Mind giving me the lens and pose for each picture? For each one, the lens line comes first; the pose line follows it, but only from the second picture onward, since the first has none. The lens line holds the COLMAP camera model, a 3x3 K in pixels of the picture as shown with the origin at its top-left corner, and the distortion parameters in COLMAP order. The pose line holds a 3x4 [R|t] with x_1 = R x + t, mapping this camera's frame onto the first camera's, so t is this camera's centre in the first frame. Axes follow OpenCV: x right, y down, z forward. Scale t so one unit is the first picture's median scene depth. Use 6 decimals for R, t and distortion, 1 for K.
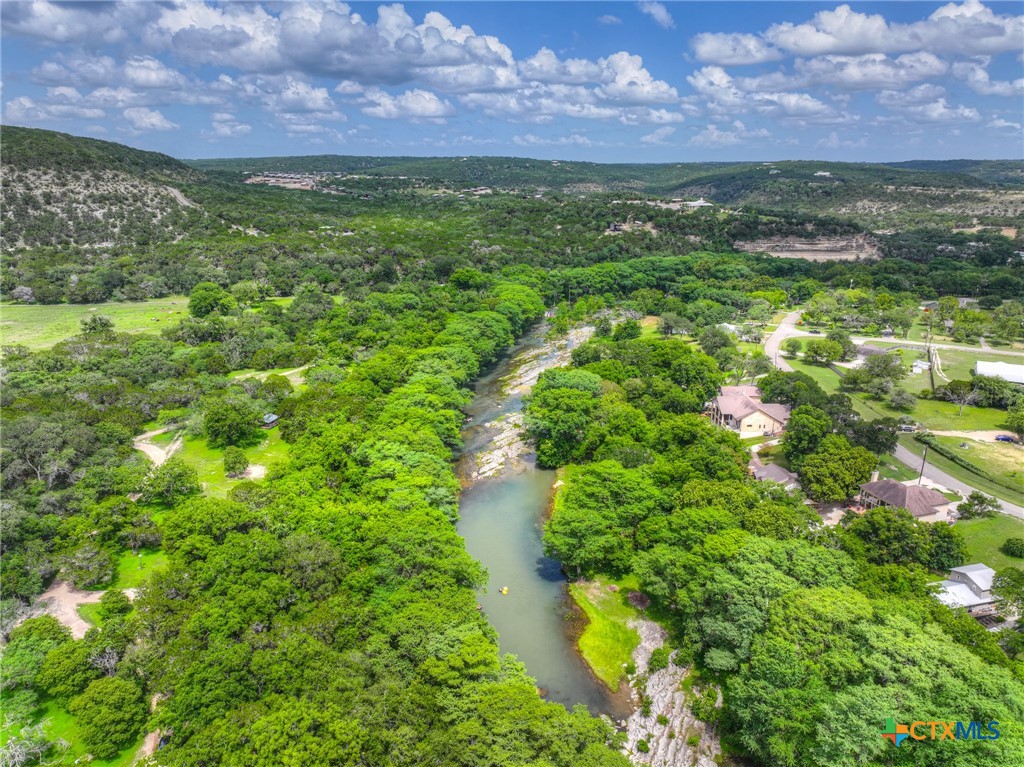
lens RADIAL K [[719.6, 0, 503.2], [0, 719.6, 400.8], [0, 0, 1]] dist [-0.004789, 0.020739]
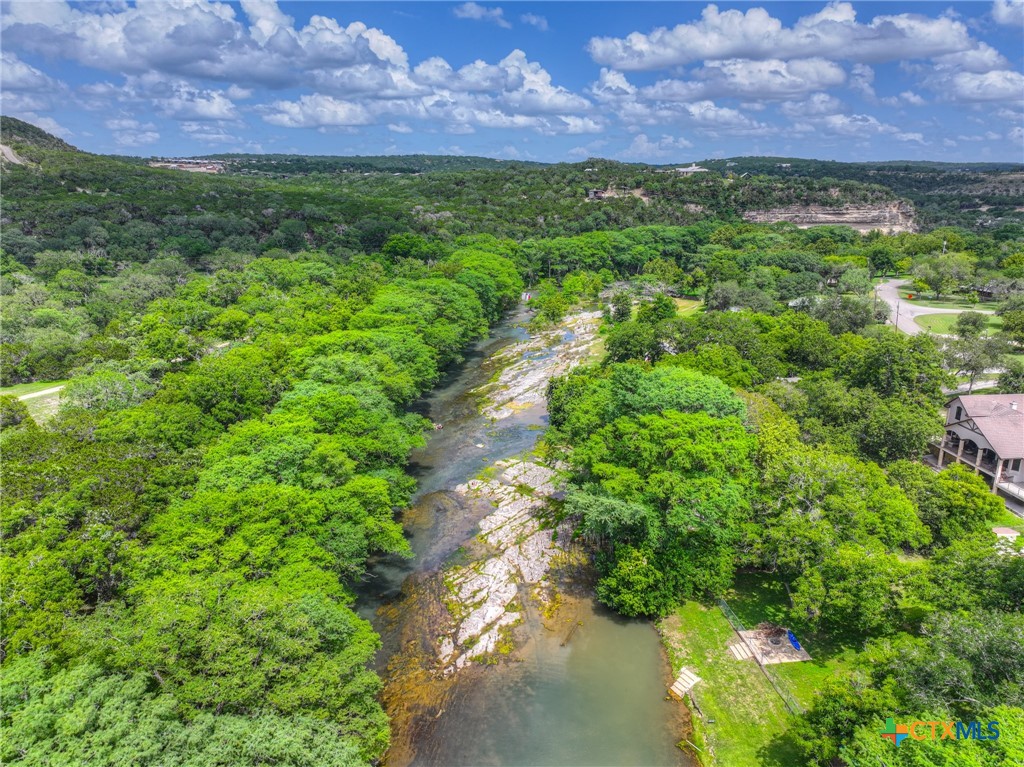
lens RADIAL K [[719.6, 0, 503.4], [0, 719.6, 389.6], [0, 0, 1]] dist [-0.004789, 0.020739]
pose [[0.996317, -0.024651, 0.082120, -0.020397], [0.027225, 0.999168, -0.030367, -0.010862], [-0.081303, 0.032491, 0.996160, 0.335761]]
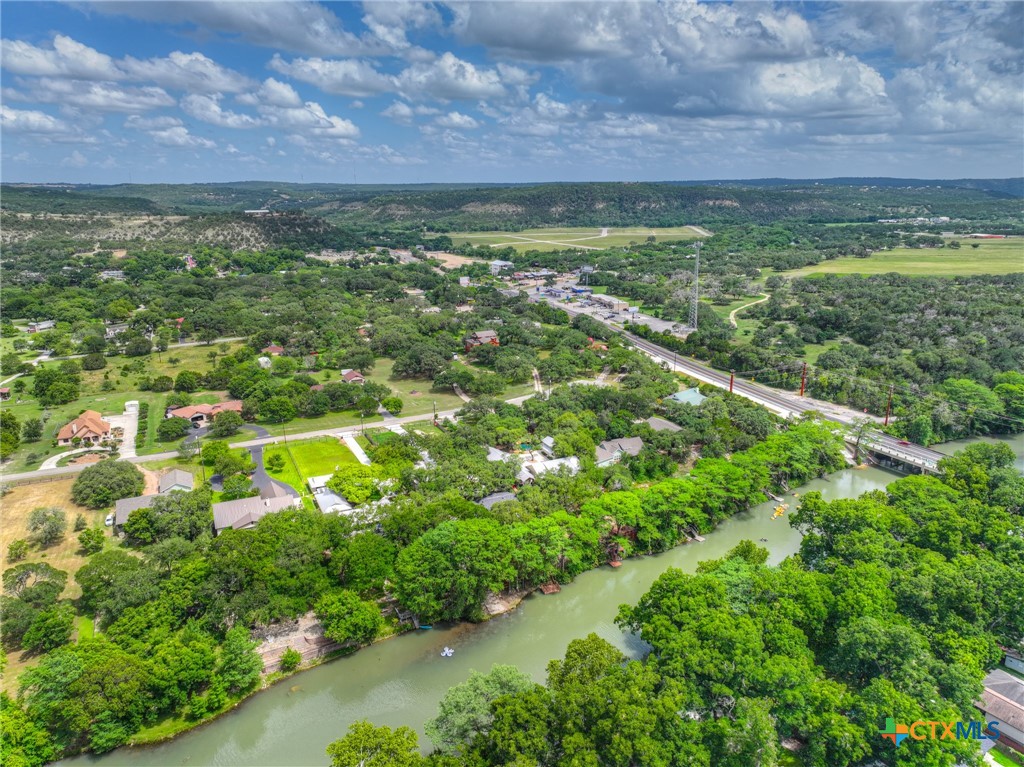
lens RADIAL K [[719.6, 0, 499.5], [0, 719.6, 387.7], [0, 0, 1]] dist [-0.004789, 0.020739]
pose [[0.613029, -0.215256, 0.760171, 0.289979], [0.247404, 0.966079, 0.074046, 0.079006], [-0.750324, 0.142677, 0.645490, -0.344259]]
